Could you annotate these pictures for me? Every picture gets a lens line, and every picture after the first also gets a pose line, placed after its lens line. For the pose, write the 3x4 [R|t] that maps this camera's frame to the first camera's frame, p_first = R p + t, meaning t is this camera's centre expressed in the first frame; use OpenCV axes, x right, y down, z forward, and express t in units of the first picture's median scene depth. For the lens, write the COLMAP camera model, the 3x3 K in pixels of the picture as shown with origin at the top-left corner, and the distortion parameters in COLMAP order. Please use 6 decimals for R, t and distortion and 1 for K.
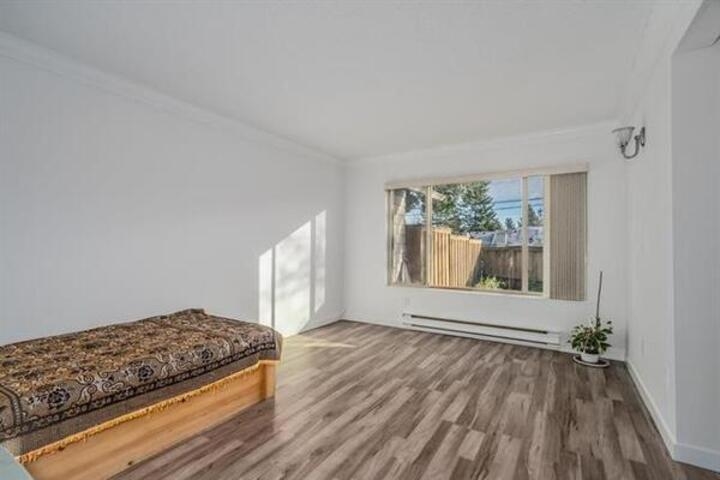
lens RADIAL K [[336.0, 0, 358.1], [0, 336.0, 240.7], [0, 0, 1]] dist [-0.001781, 0.000360]
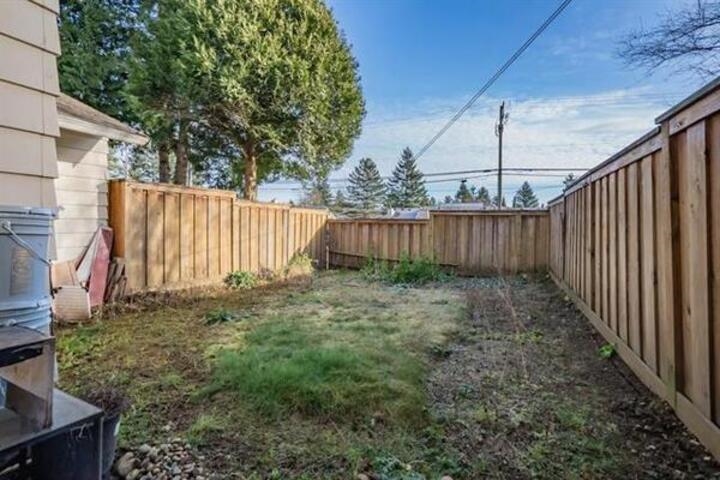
lens RADIAL K [[357.0, 0, 360.8], [0, 357.0, 222.9], [0, 0, 1]] dist [-0.000550, 0.000126]
pose [[0.985698, 0.006459, 0.168398, 1.100116], [-0.008783, 0.999876, 0.013059, 0.060108], [-0.168292, -0.014352, 0.985633, 0.350690]]
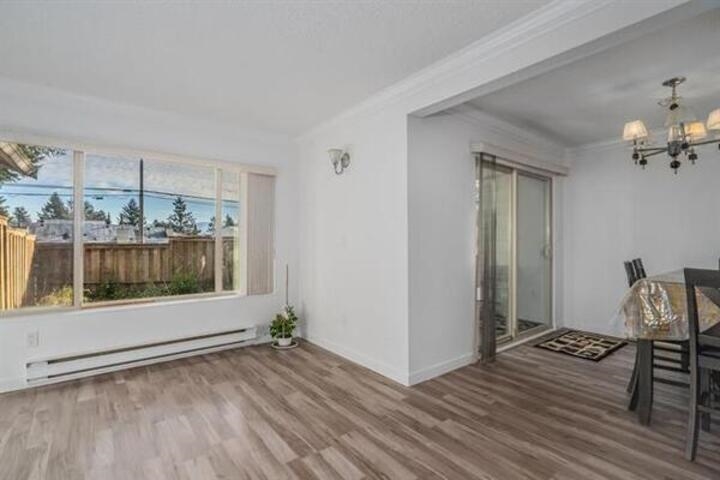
lens RADIAL K [[336.0, 0, 358.1], [0, 336.0, 240.7], [0, 0, 1]] dist [-0.001781, 0.000360]
pose [[0.346874, -0.001584, 0.937910, -0.265313], [-0.008232, 0.999955, 0.004733, 0.000594], [-0.937875, -0.009363, 0.346846, 0.349480]]
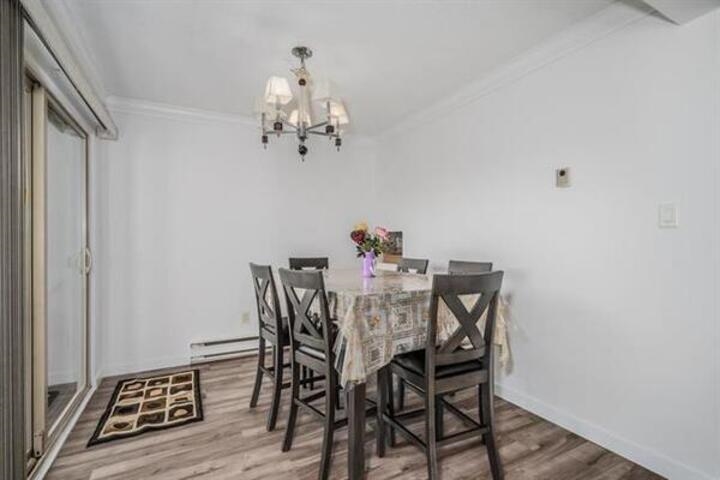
lens RADIAL K [[336.0, 0, 358.1], [0, 336.0, 240.7], [0, 0, 1]] dist [-0.001781, 0.000360]
pose [[-0.861870, -0.000301, 0.507129, 0.251606], [-0.005434, 0.999948, -0.008641, 0.005058], [-0.507100, -0.010203, -0.861827, 0.438857]]
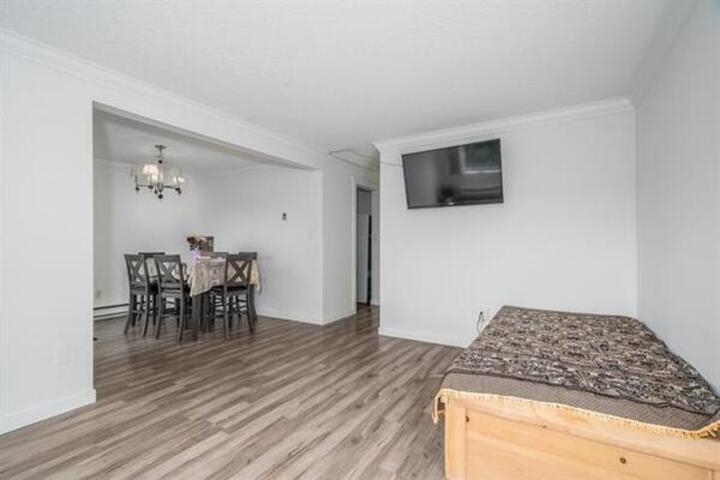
lens RADIAL K [[336.0, 0, 358.1], [0, 336.0, 240.7], [0, 0, 1]] dist [-0.001781, 0.000360]
pose [[-0.999933, -0.003581, -0.011003, -0.051674], [-0.003426, 0.999895, -0.014060, 0.009868], [0.011052, -0.014021, -0.999841, 1.182072]]
